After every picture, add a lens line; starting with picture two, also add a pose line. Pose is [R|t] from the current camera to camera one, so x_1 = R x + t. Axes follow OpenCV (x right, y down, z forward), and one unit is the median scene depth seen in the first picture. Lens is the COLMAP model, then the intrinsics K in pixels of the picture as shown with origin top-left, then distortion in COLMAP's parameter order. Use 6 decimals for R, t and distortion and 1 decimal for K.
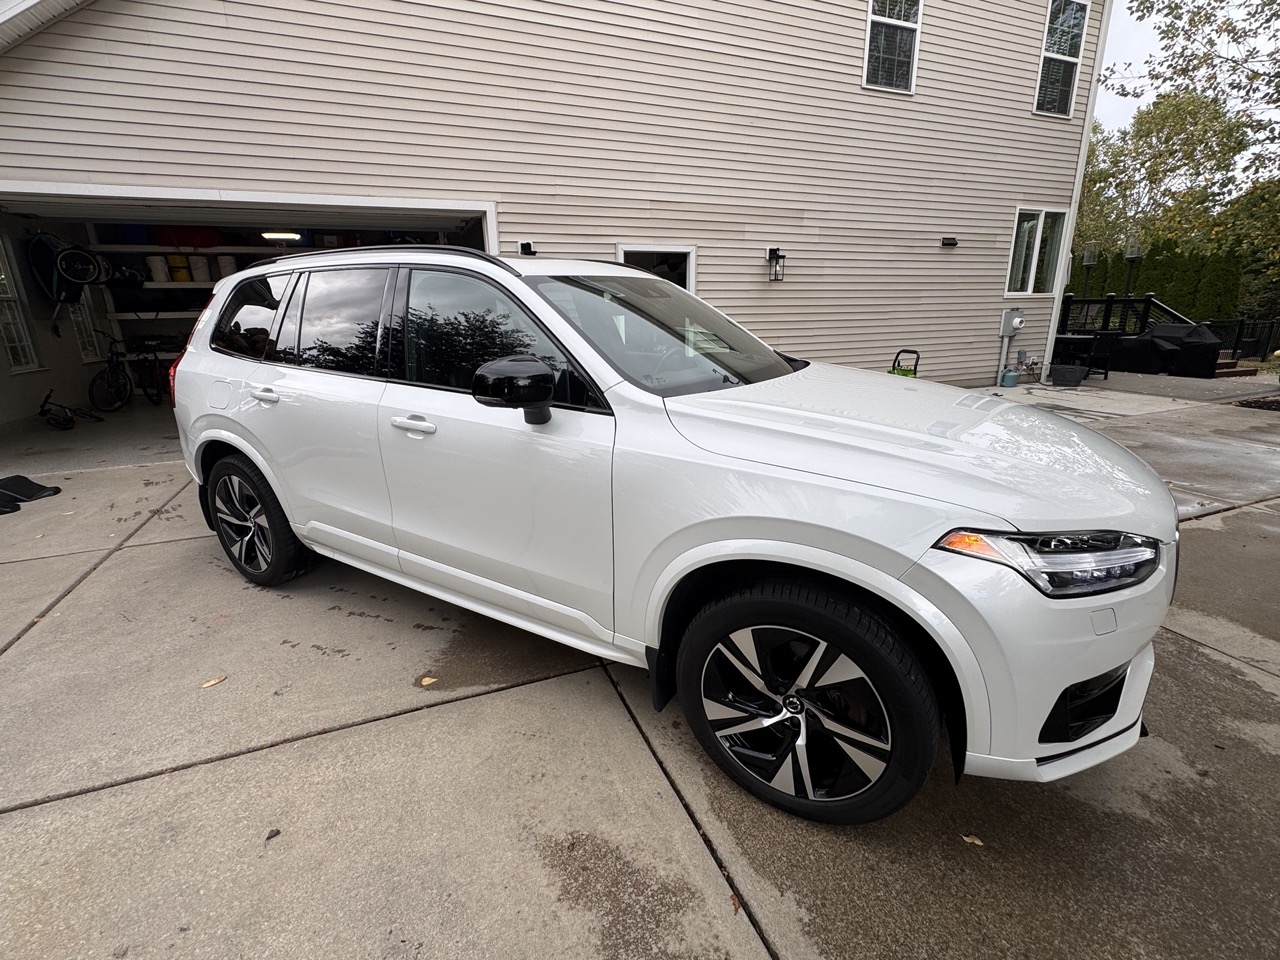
lens RADIAL K [[589.2, 0, 640.0], [0, 589.2, 480.0], [0, 0, 1]] dist [-0.000530, -0.000164]
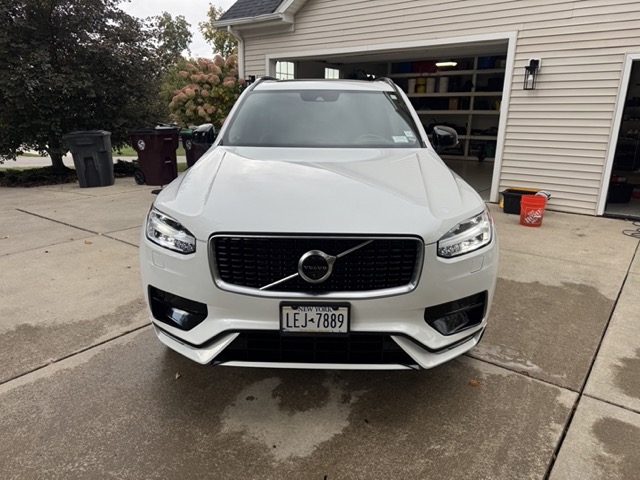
lens RADIAL K [[450.2, 0, 320.0], [0, 450.2, 240.0], [0, 0, 1]] dist [0.003263, 0.001204]
pose [[0.502117, 0.257224, -0.825660, 0.498796], [-0.262448, 0.955038, 0.137925, -0.038141], [0.824014, 0.147438, 0.547049, 0.132407]]
